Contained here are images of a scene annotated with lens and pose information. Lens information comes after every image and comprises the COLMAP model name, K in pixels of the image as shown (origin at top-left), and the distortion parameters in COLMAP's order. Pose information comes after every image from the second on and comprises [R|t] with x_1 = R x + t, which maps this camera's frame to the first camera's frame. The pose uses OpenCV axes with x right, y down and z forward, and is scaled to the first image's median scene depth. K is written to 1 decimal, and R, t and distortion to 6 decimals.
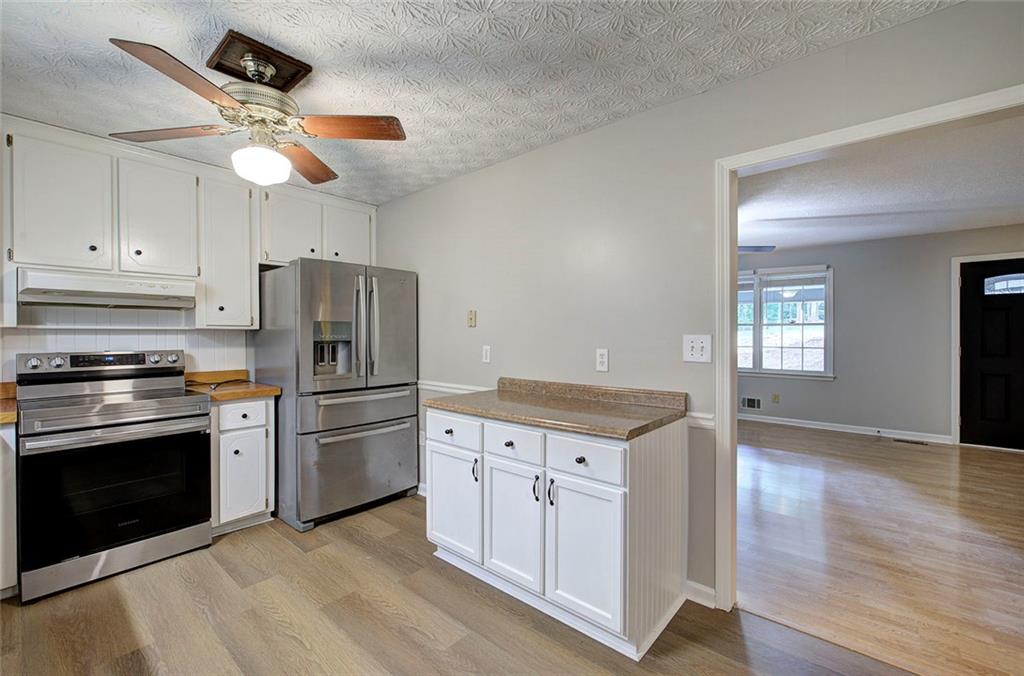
lens RADIAL K [[435.9, 0, 516.5], [0, 435.9, 334.8], [0, 0, 1]] dist [-0.005346, 0.000623]
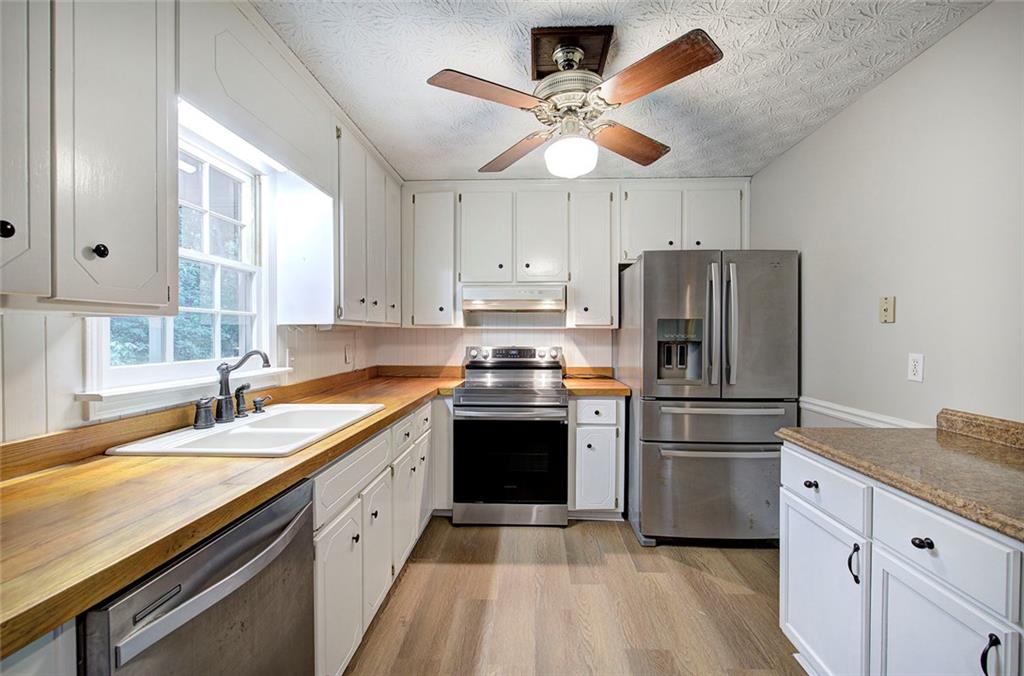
lens RADIAL K [[435.9, 0, 508.9], [0, 435.9, 335.8], [0, 0, 1]] dist [-0.005346, 0.000623]
pose [[0.620488, 0.006723, -0.784187, 0.056236], [-0.003804, 0.999977, 0.005563, -0.000335], [0.784207, -0.000468, 0.620499, 0.196208]]
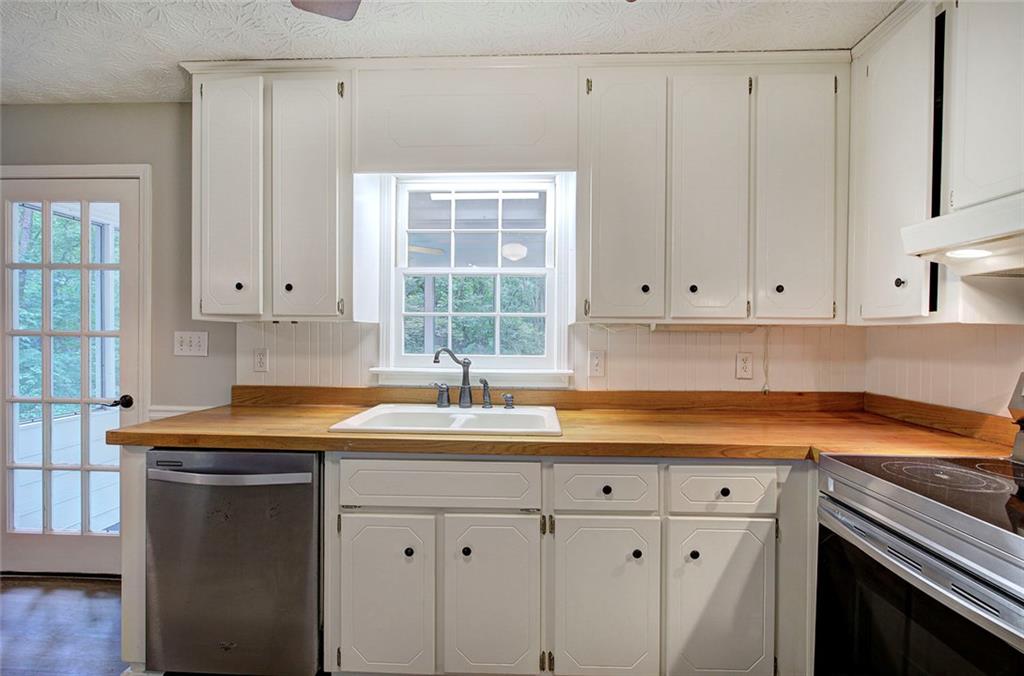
lens RADIAL K [[435.9, 0, 510.7], [0, 435.9, 337.0], [0, 0, 1]] dist [-0.005346, 0.000623]
pose [[-0.775161, 0.003599, -0.631754, -0.312536], [-0.006808, 0.999878, 0.014049, -0.003189], [0.631727, 0.015191, -0.775042, 0.962591]]
